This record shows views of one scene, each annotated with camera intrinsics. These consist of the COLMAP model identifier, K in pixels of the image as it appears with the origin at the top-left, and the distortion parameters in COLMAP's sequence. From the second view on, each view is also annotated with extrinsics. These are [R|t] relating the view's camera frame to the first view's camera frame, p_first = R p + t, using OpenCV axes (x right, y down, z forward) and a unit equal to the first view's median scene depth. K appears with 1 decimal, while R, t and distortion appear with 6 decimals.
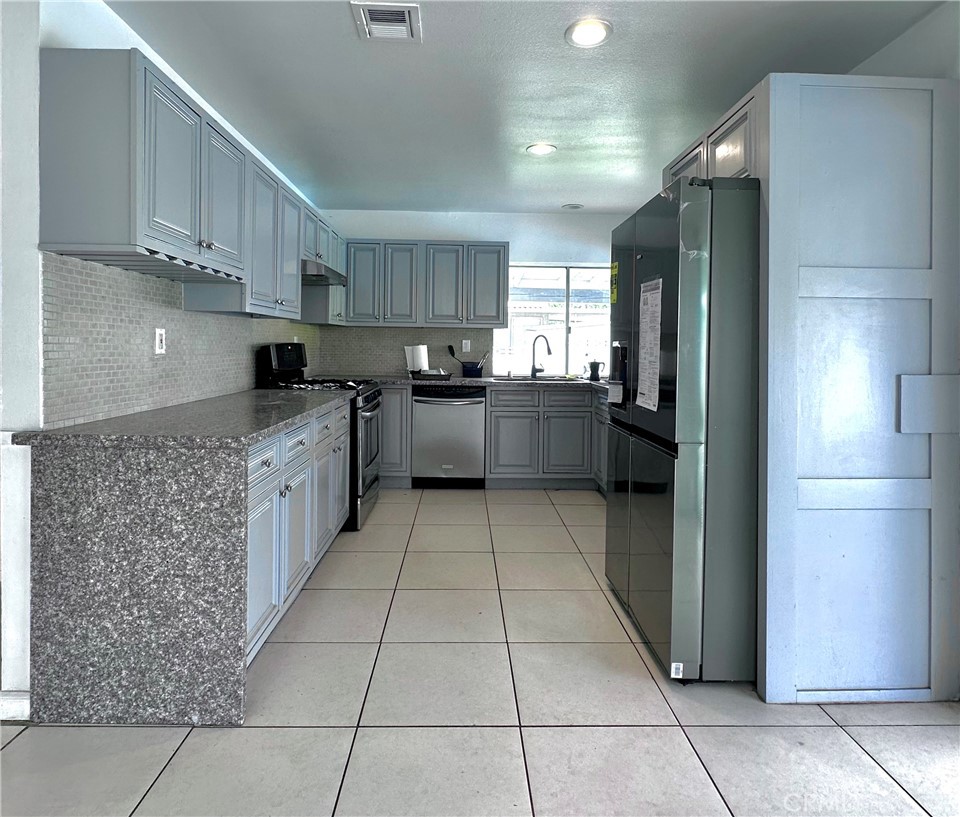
lens RADIAL K [[566.7, 0, 476.7], [0, 566.7, 363.9], [0, 0, 1]] dist [-0.001513, -0.000648]
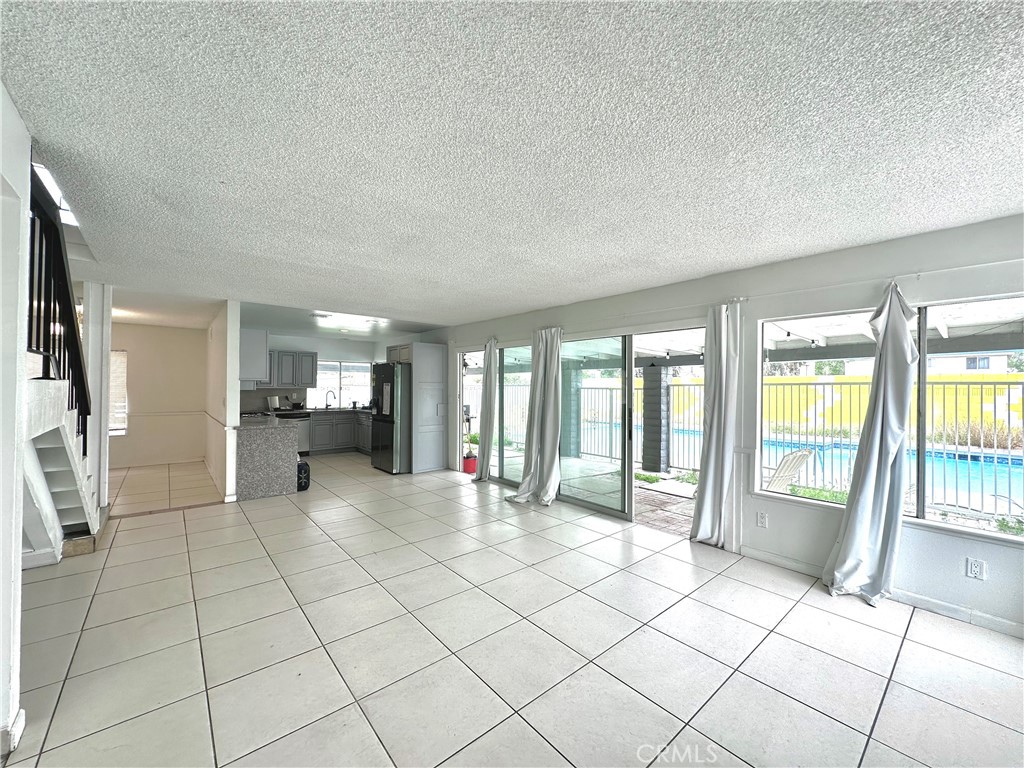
lens RADIAL K [[408.9, 0, 512.0], [0, 408.9, 384.0], [0, 0, 1]] dist [0.000102, 0.000523]
pose [[0.778095, -0.001327, 0.628145, -0.403569], [0.020903, 0.999499, -0.023781, -0.024235], [-0.627798, 0.031634, 0.777733, -0.892775]]
